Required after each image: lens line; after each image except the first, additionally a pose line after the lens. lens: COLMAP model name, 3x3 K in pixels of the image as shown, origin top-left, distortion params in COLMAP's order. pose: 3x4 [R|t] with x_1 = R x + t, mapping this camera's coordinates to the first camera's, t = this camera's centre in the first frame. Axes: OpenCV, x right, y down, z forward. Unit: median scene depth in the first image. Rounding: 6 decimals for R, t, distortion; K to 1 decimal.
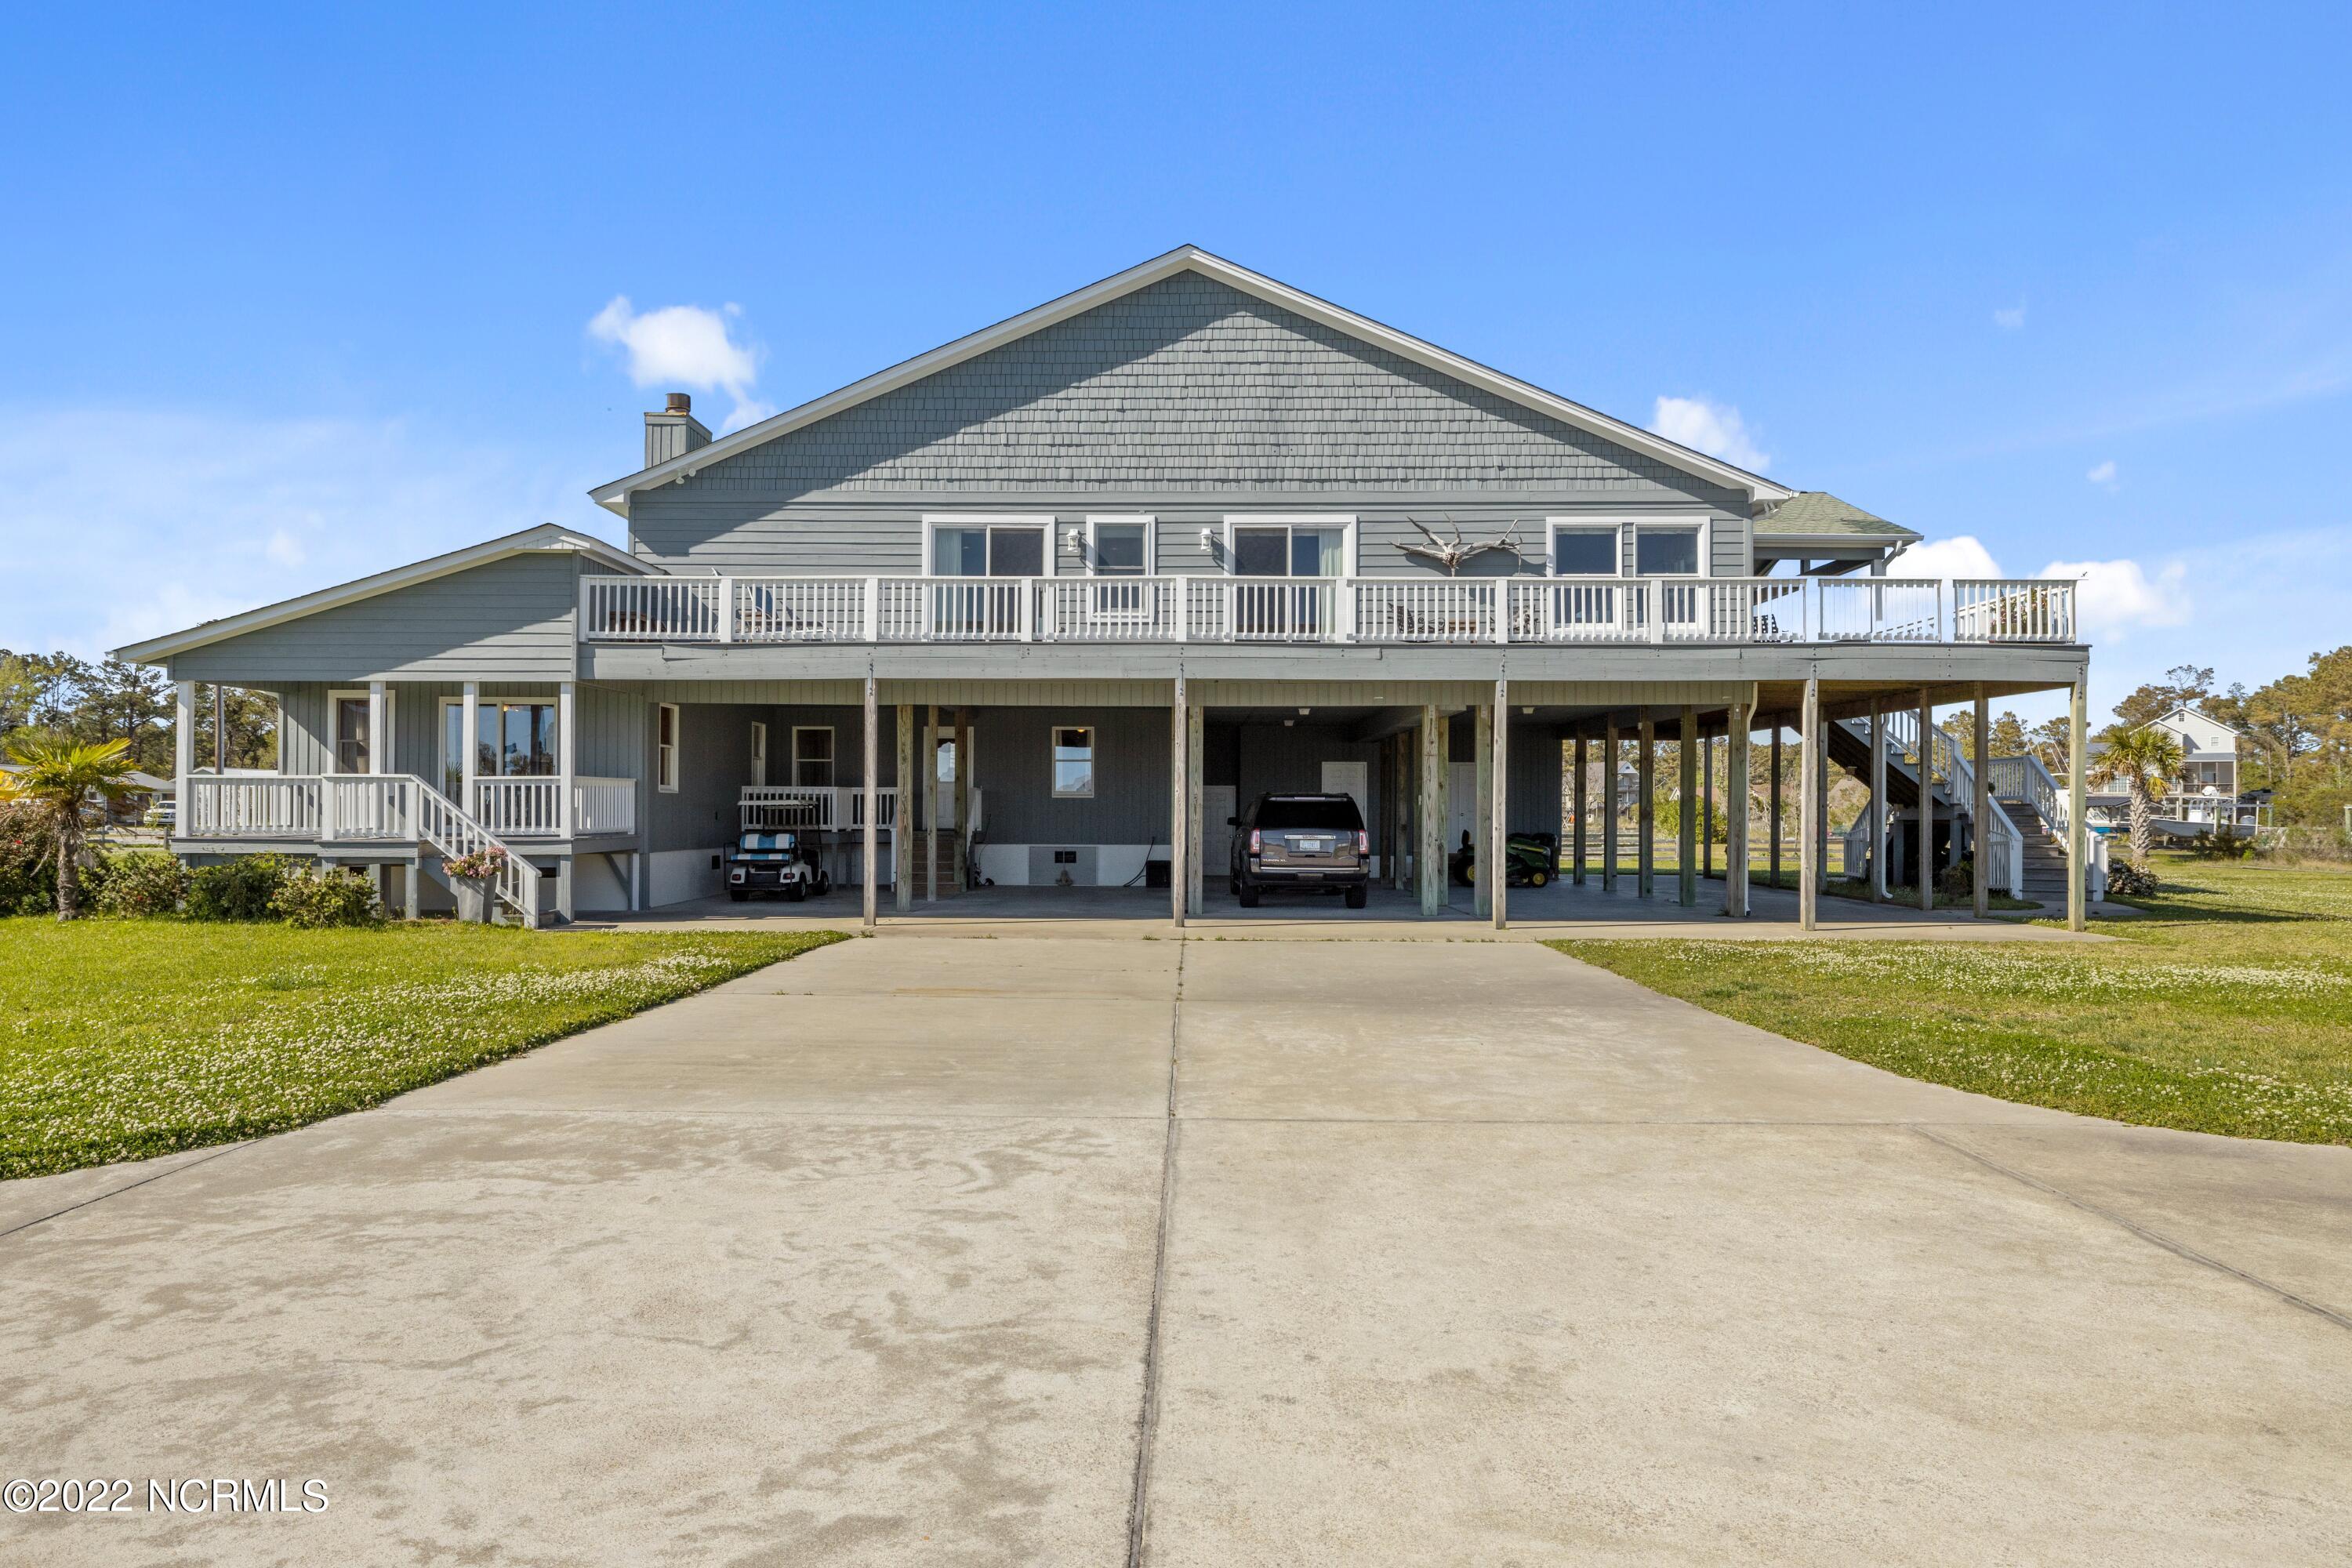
lens RADIAL K [[1476.6, 0, 1176.0], [0, 1476.6, 784.0], [0, 0, 1]] dist [-0.000111, 0.000258]
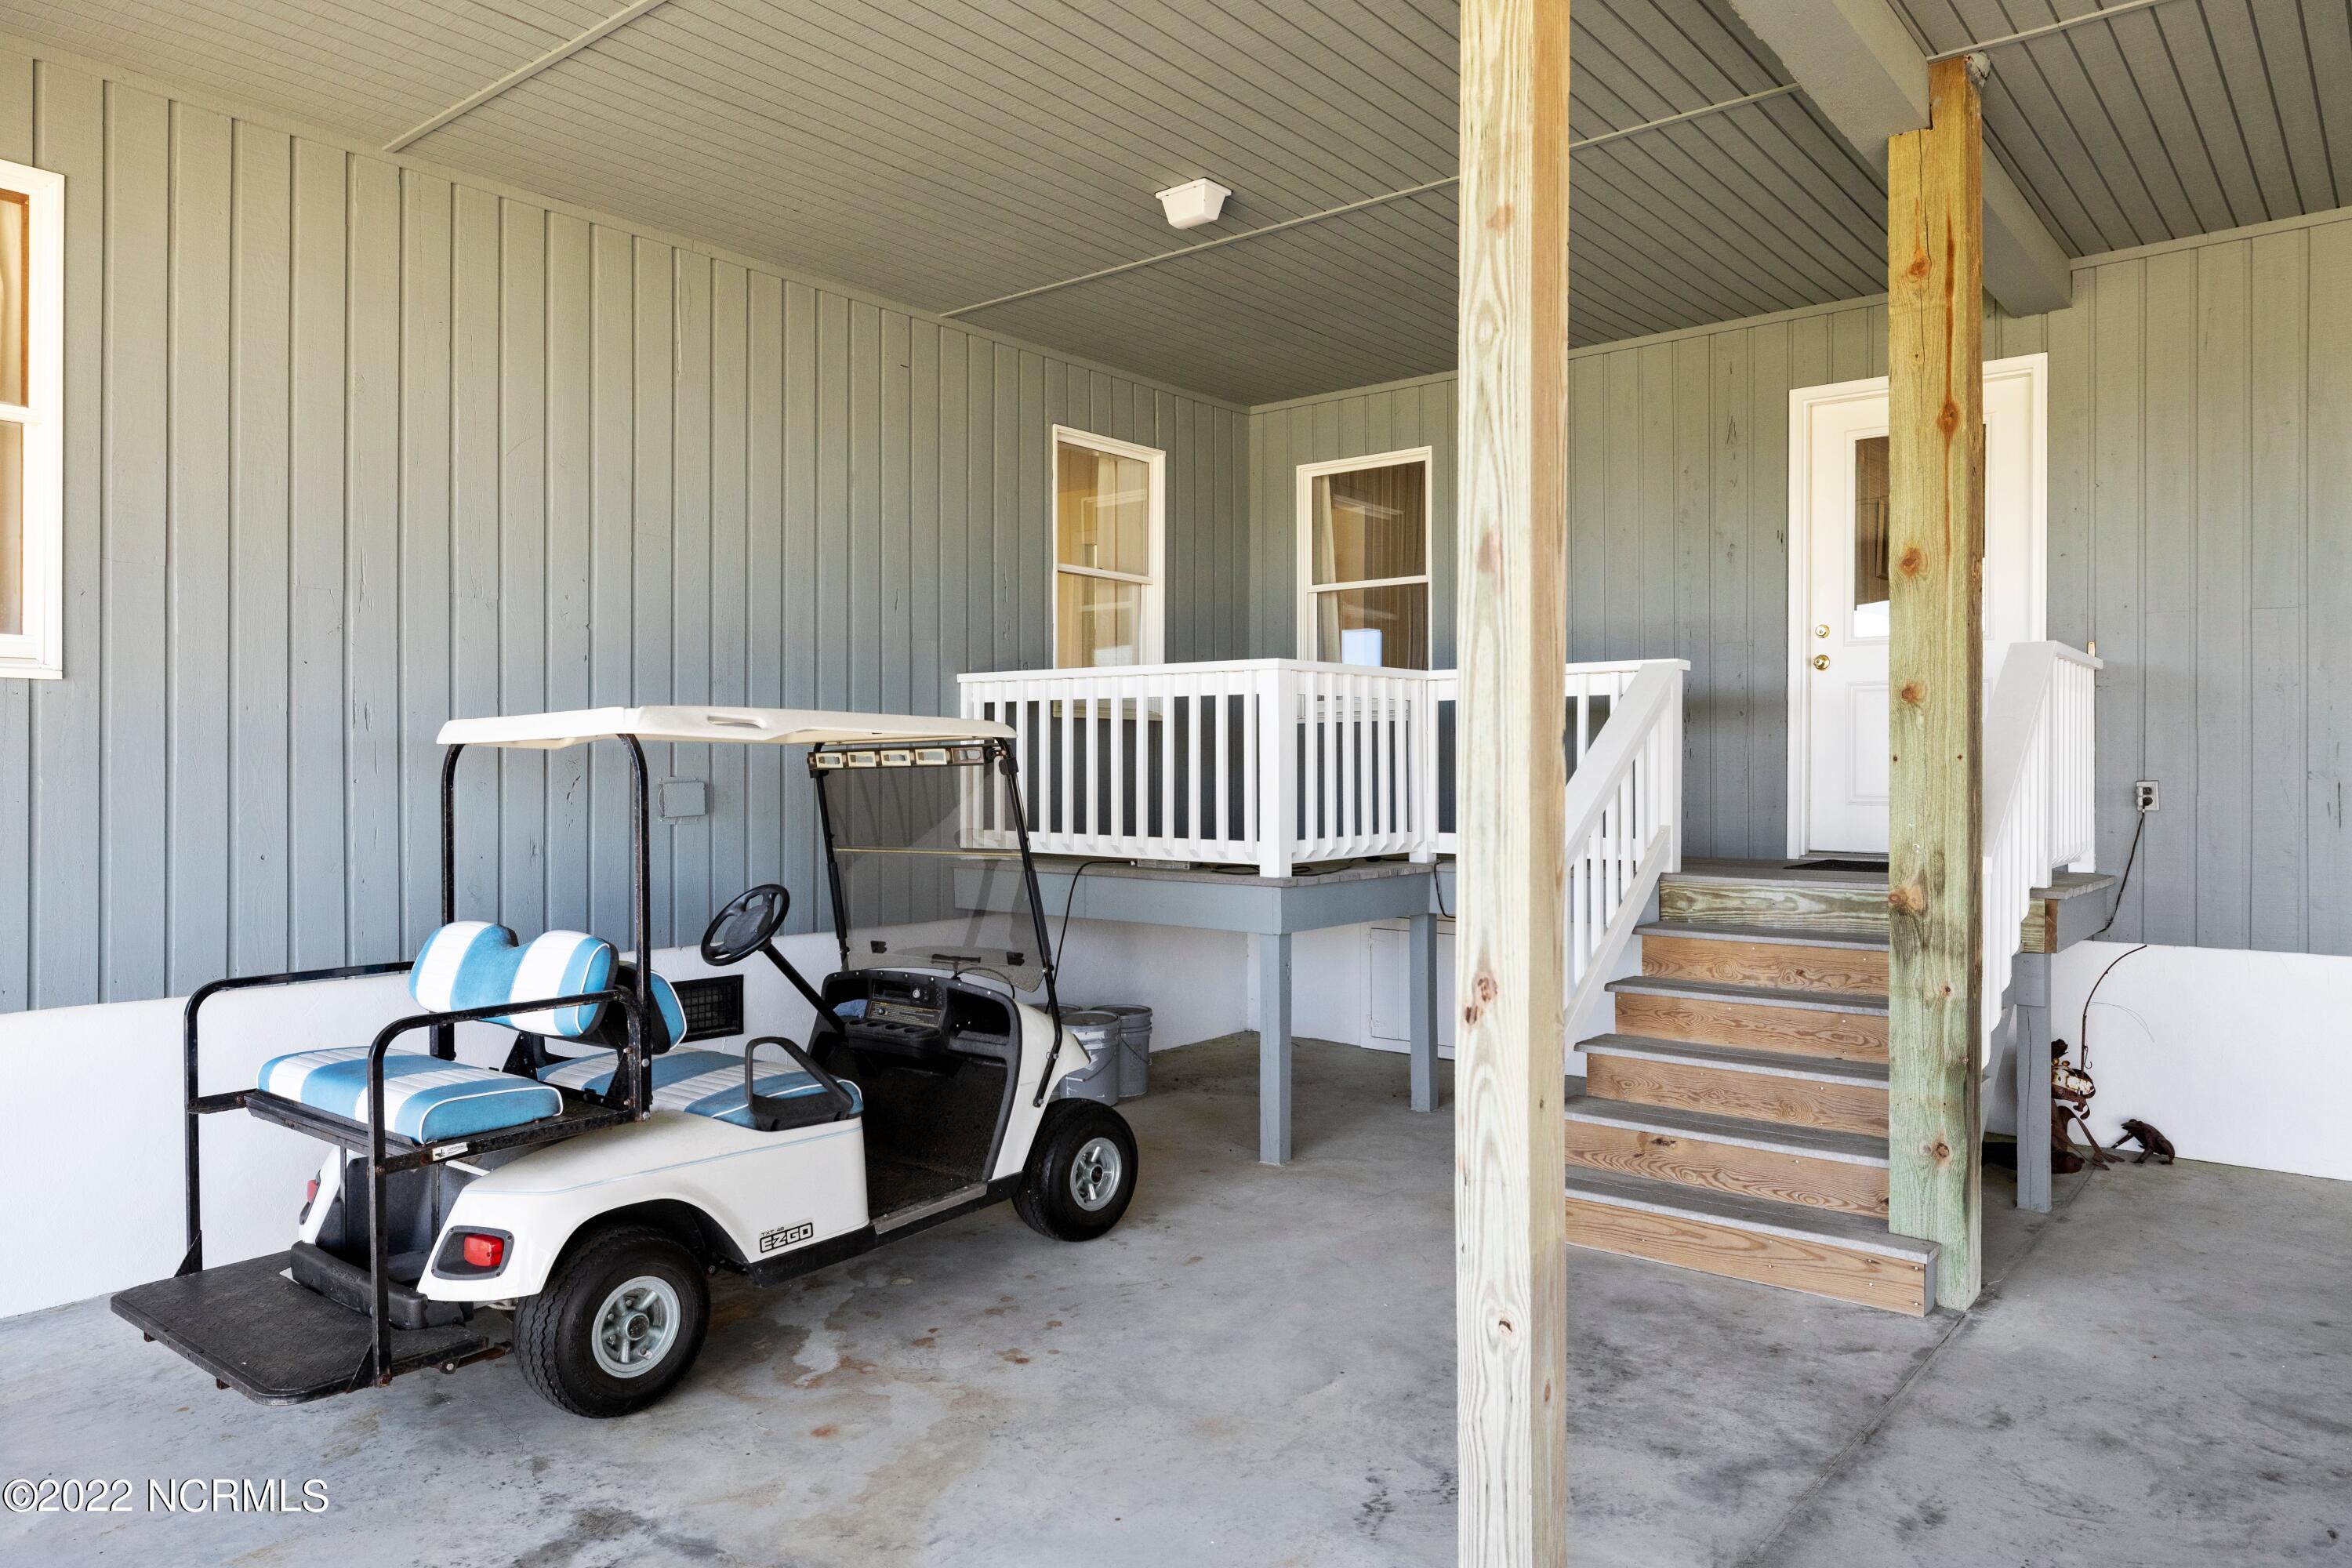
lens RADIAL K [[1551.7, 0, 1176.0], [0, 1551.7, 784.0], [0, 0, 1]] dist [-0.002310, -0.000558]
pose [[0.779849, -0.002103, -0.625964, -0.099646], [0.020611, 0.999538, 0.022320, 0.013411], [0.625628, -0.030308, 0.779533, 0.776760]]
